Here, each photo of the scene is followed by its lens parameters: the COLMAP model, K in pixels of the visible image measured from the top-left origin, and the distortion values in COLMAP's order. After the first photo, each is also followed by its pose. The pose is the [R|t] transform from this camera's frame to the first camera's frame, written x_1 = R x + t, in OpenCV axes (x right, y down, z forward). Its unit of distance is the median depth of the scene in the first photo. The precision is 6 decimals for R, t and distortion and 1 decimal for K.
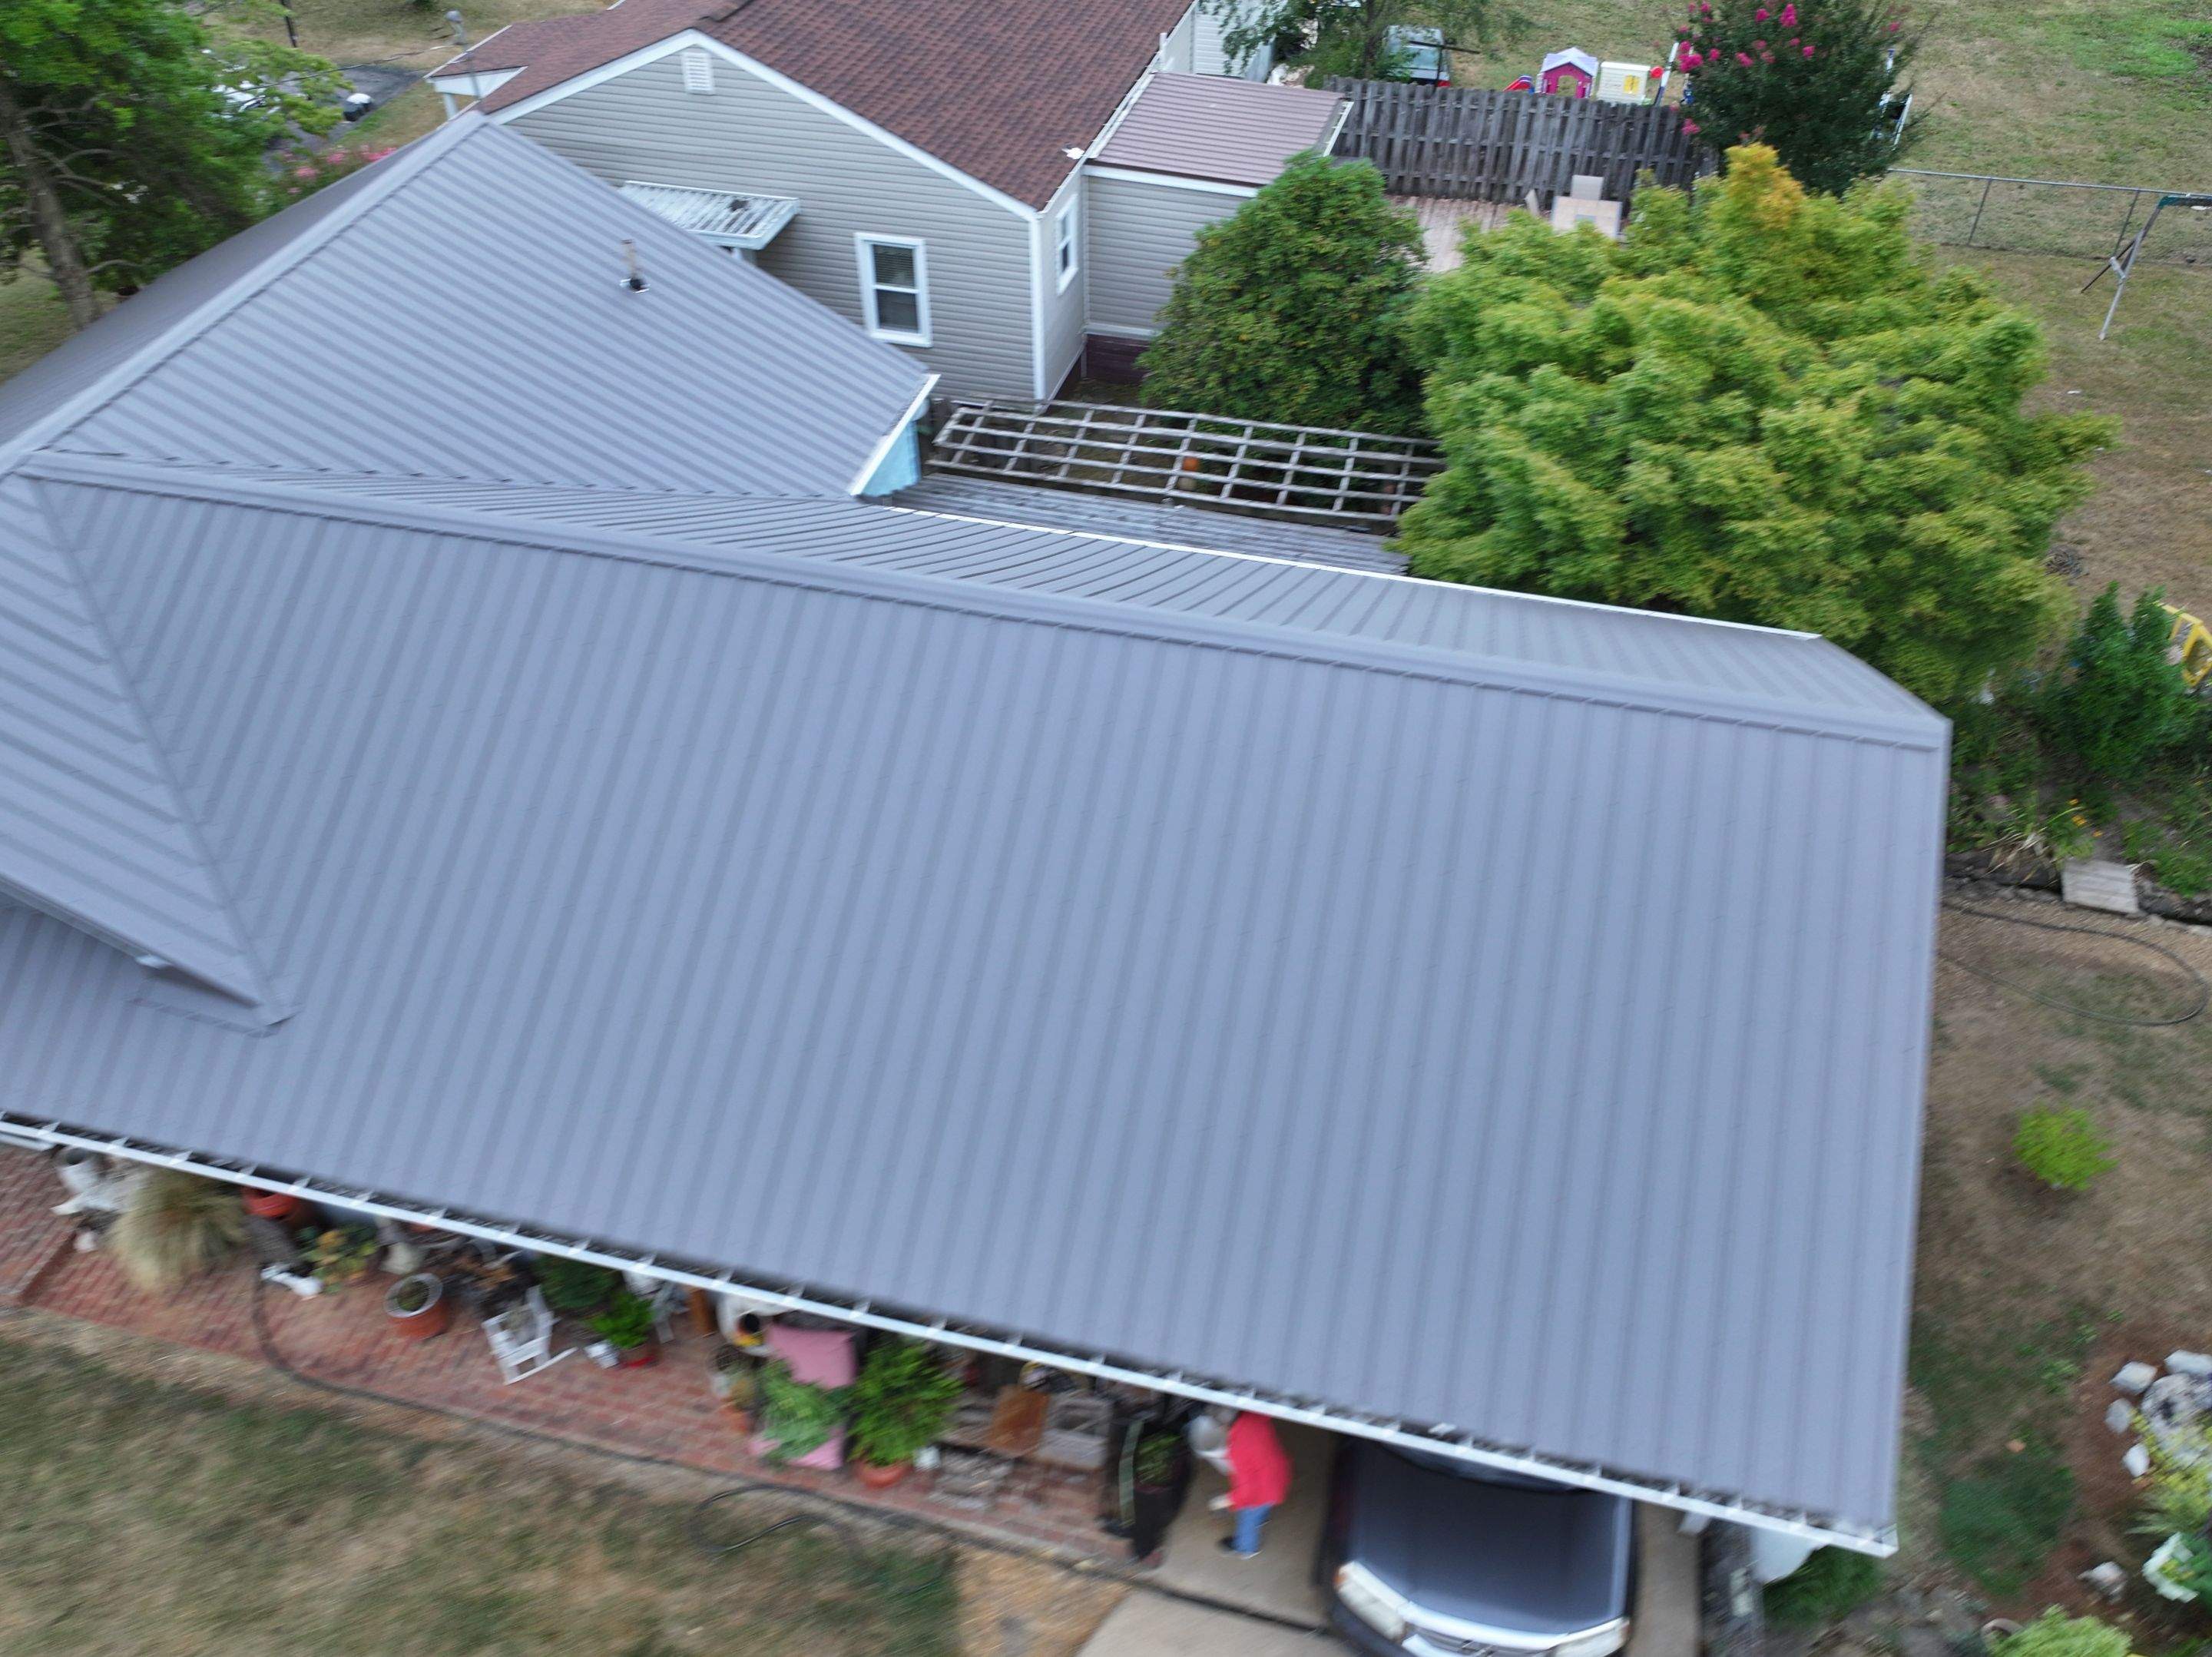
lens RADIAL K [[1789.4, 0, 1107.5], [0, 1789.4, 833.4], [0, 0, 1]] dist [-0.002953, 0.017144]
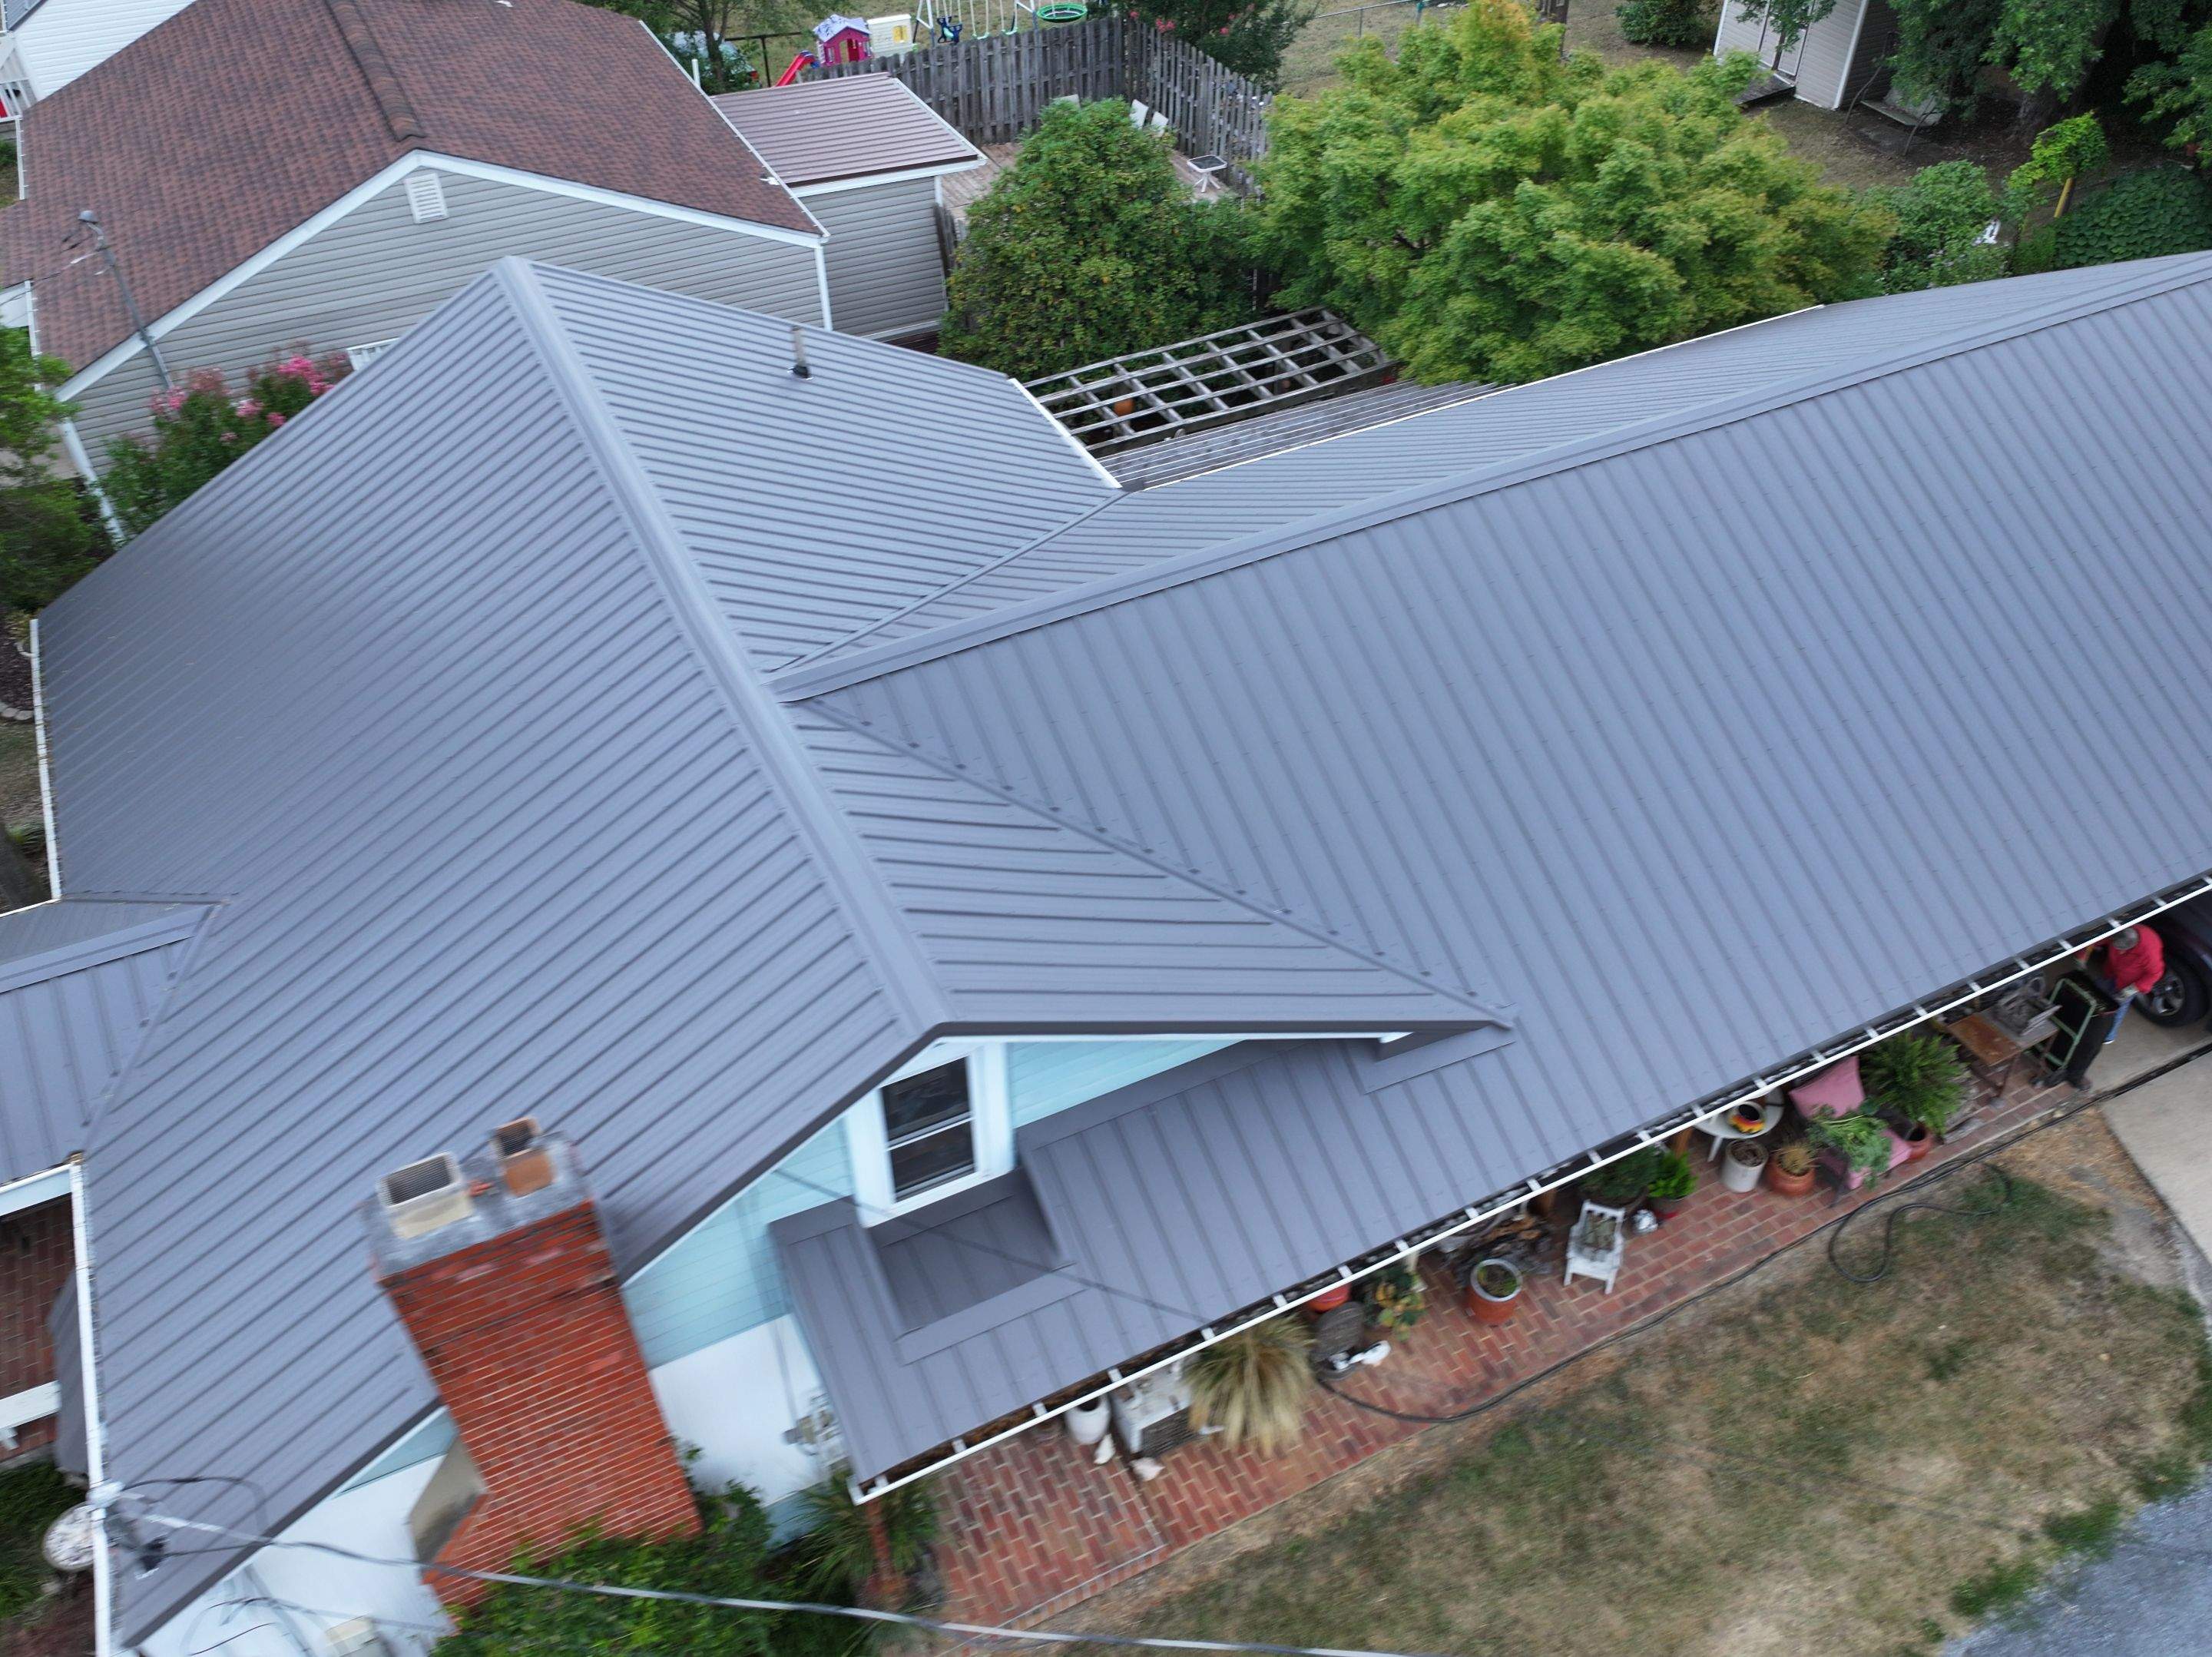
lens RADIAL K [[1789.4, 0, 1107.5], [0, 1789.4, 830.5], [0, 0, 1]] dist [-0.002953, 0.017144]
pose [[0.757241, -0.440453, 0.482274, -0.635084], [0.443551, 0.888803, 0.115290, -0.121924], [-0.479426, 0.126611, 0.868401, 0.139822]]
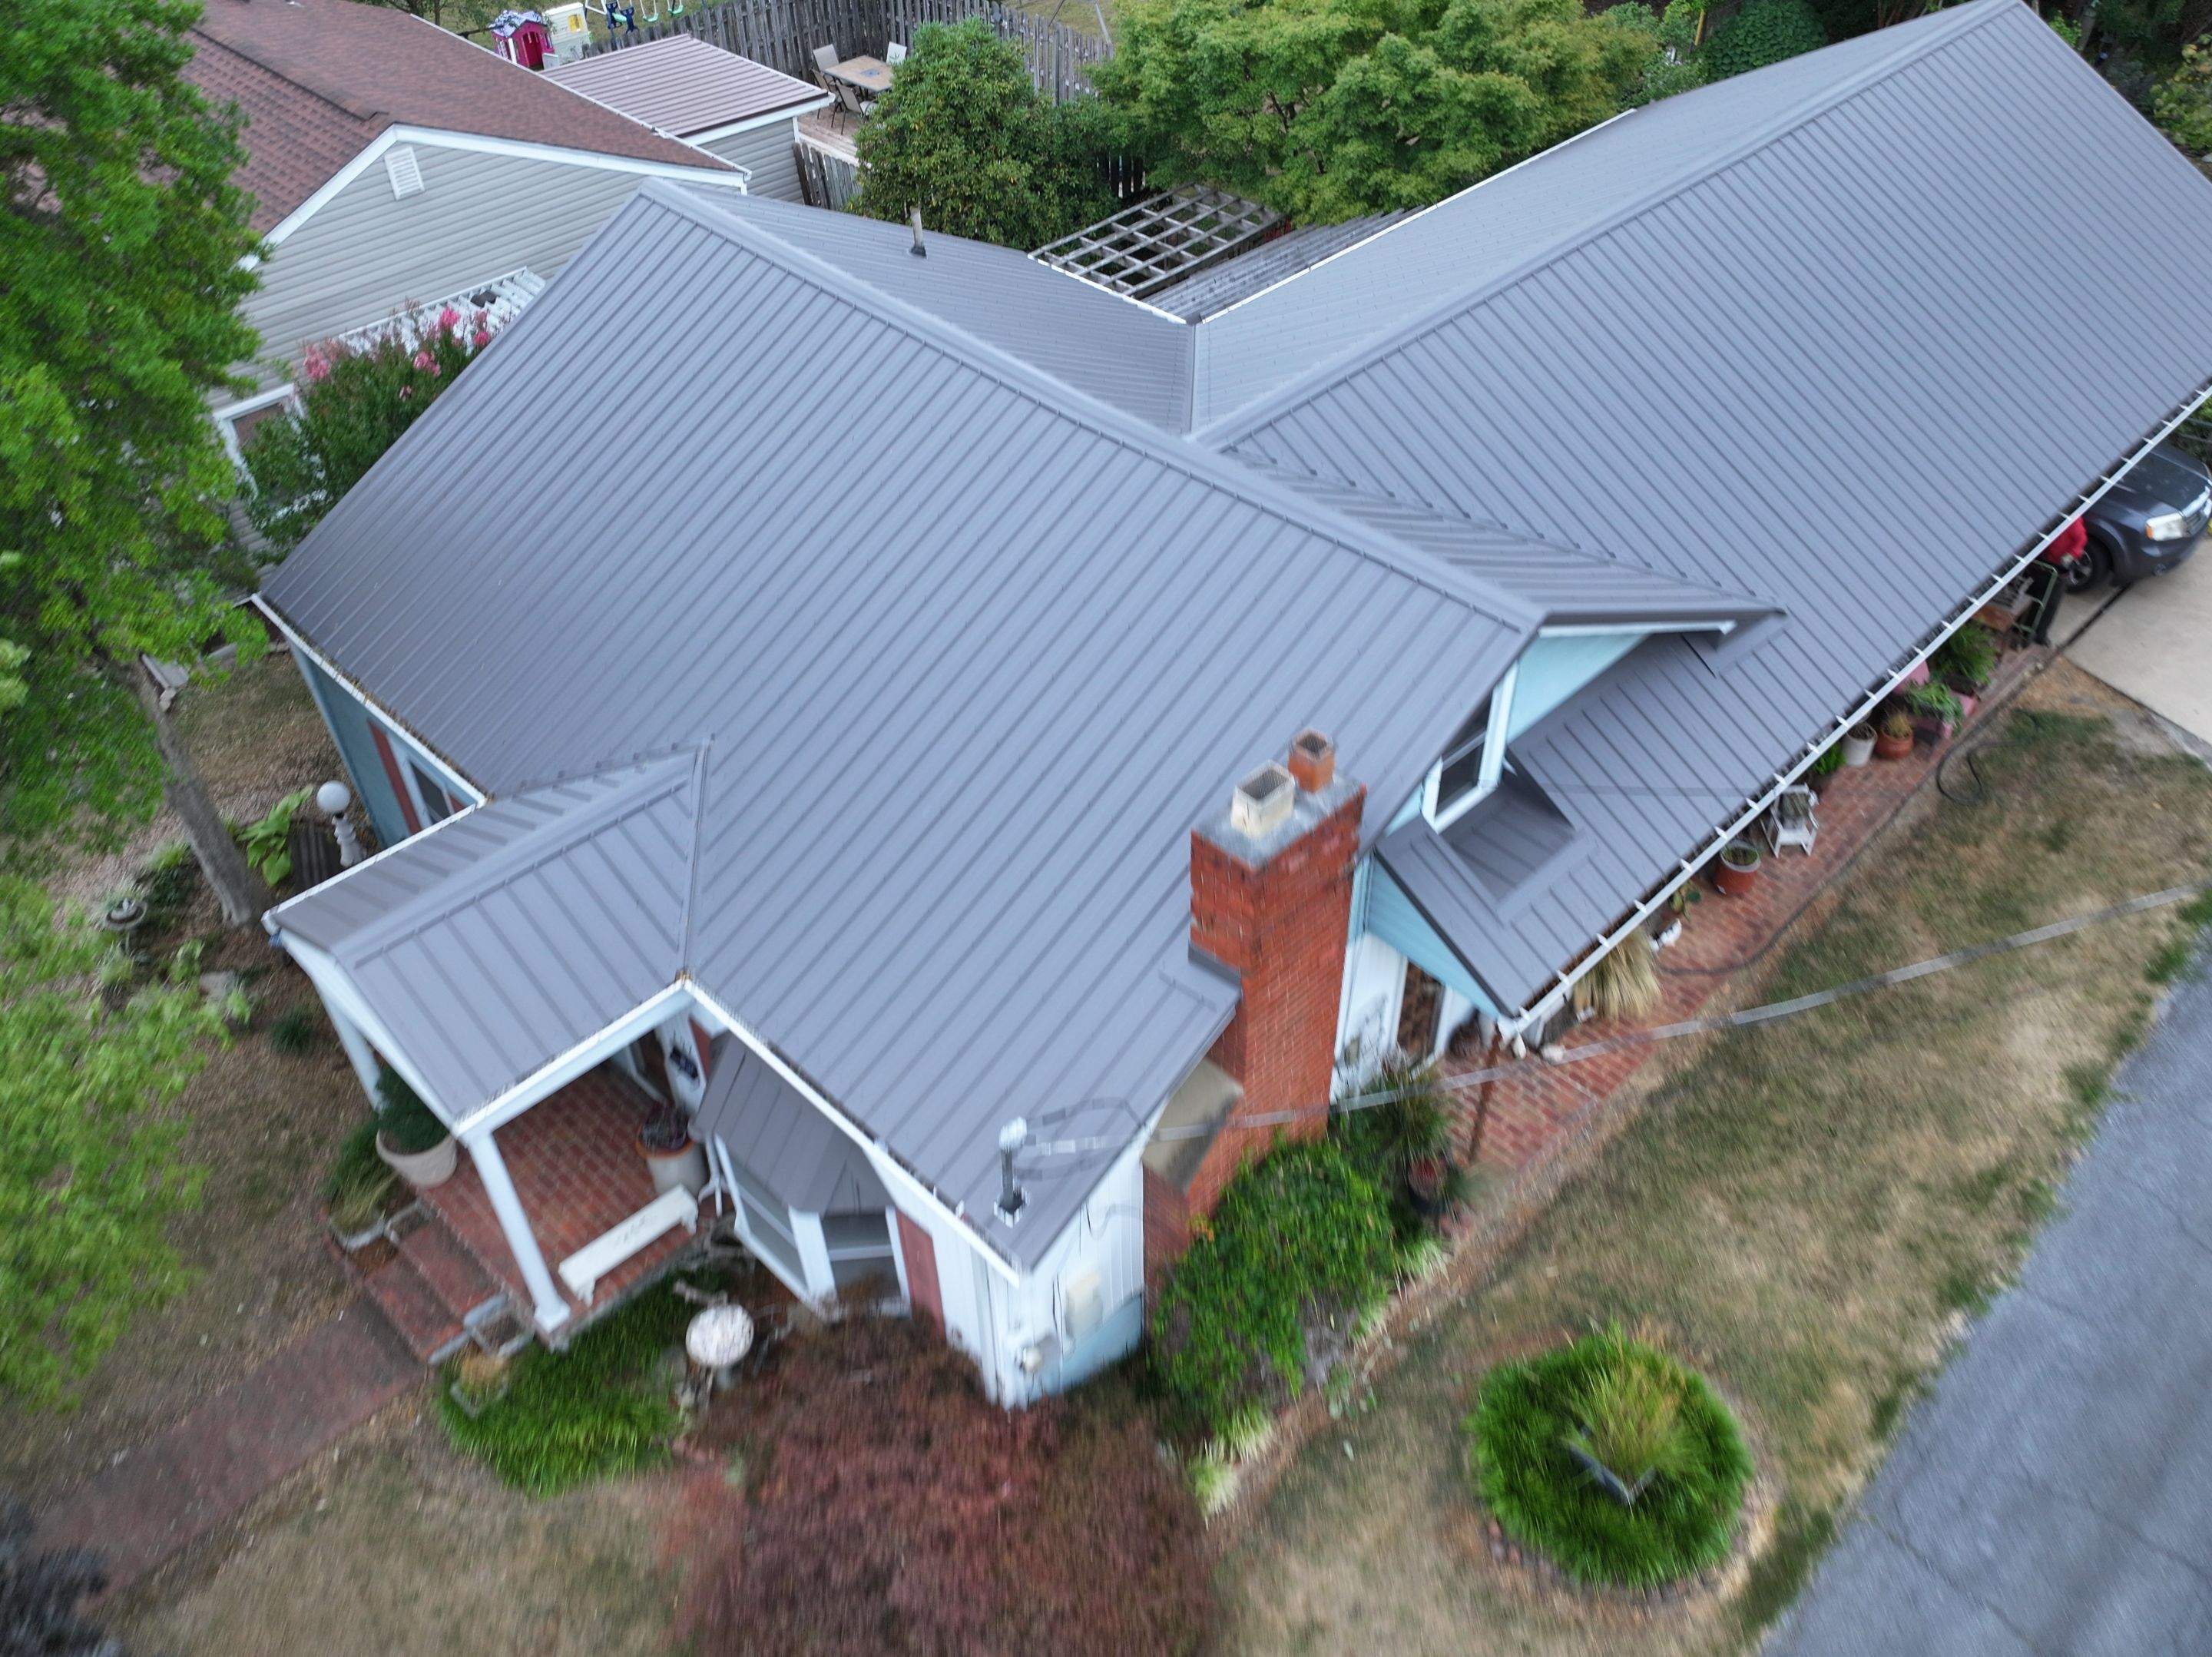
lens RADIAL K [[1789.4, 0, 1109.7], [0, 1789.4, 830.1], [0, 0, 1]] dist [-0.002953, 0.017144]
pose [[0.508487, -0.581454, 0.635099, -0.954739], [0.585818, 0.774170, 0.239747, -0.213634], [-0.631077, 0.250144, 0.734282, 0.246592]]
